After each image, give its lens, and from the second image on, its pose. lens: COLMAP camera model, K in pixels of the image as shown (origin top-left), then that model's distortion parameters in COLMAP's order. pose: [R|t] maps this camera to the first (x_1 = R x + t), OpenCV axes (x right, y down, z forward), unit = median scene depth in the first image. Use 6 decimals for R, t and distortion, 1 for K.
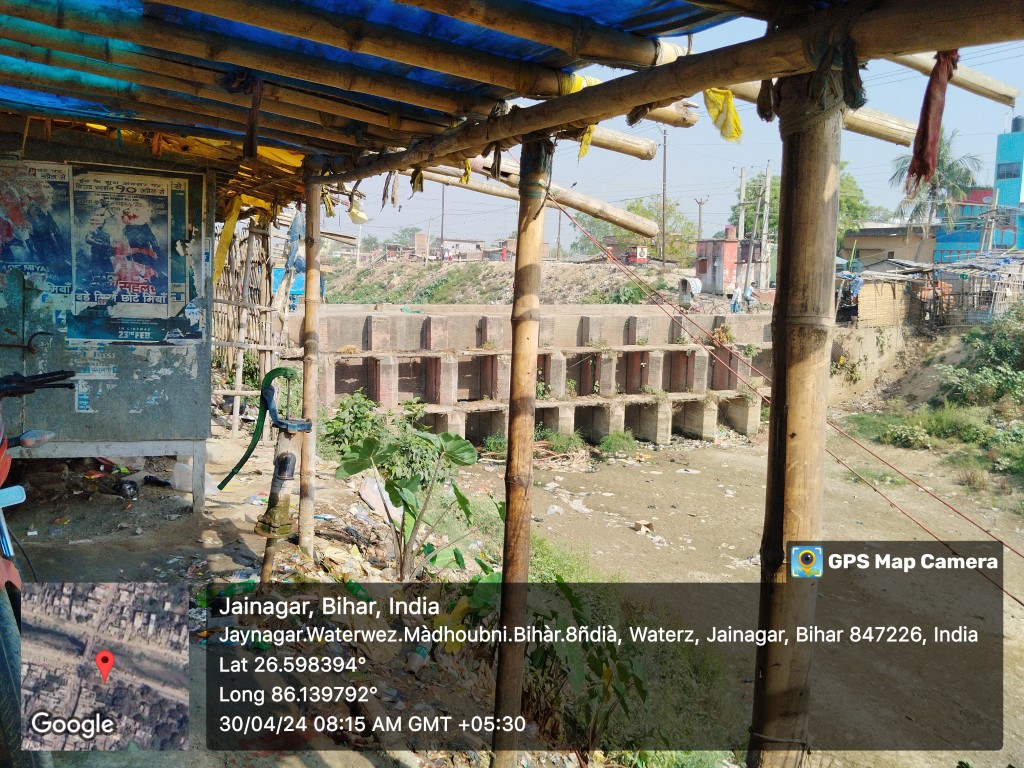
lens RADIAL K [[863.9, 0, 513.3], [0, 863.9, 383.5], [0, 0, 1]] dist [0.072211, -0.157103]
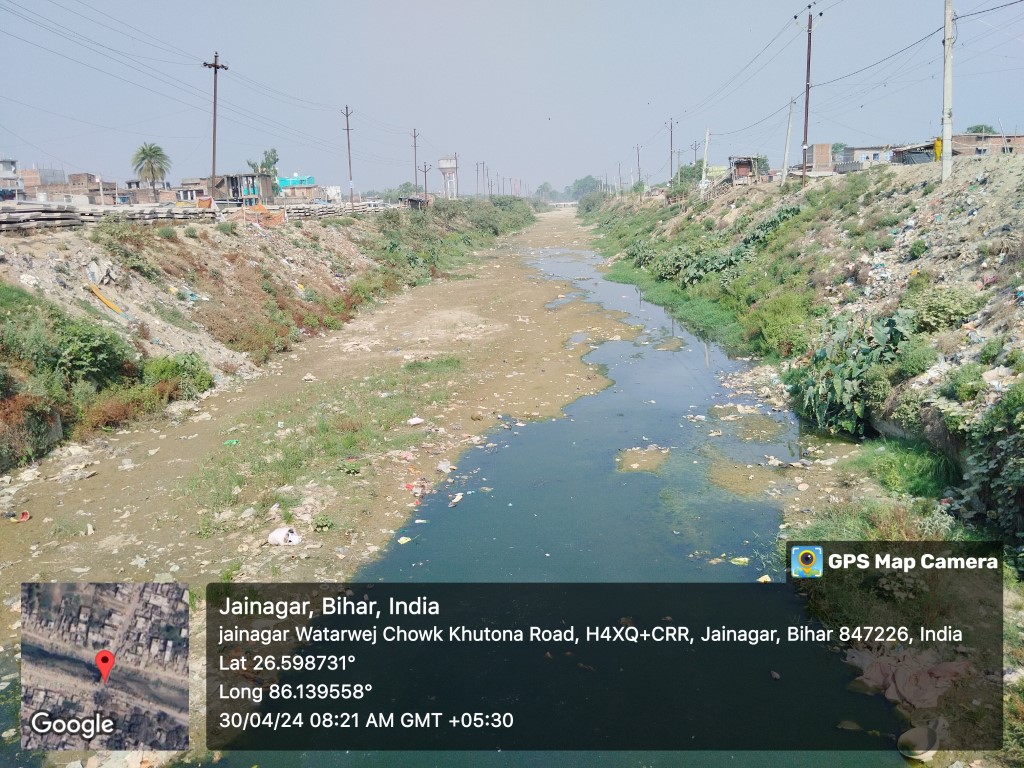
lens RADIAL K [[863.9, 0, 521.2], [0, 863.9, 388.2], [0, 0, 1]] dist [0.072211, -0.157103]
pose [[0.886261, 0.031312, -0.462127, 0.051004], [0.003628, 0.997213, 0.074525, -0.133743], [0.463172, -0.067725, 0.883677, 1.162881]]
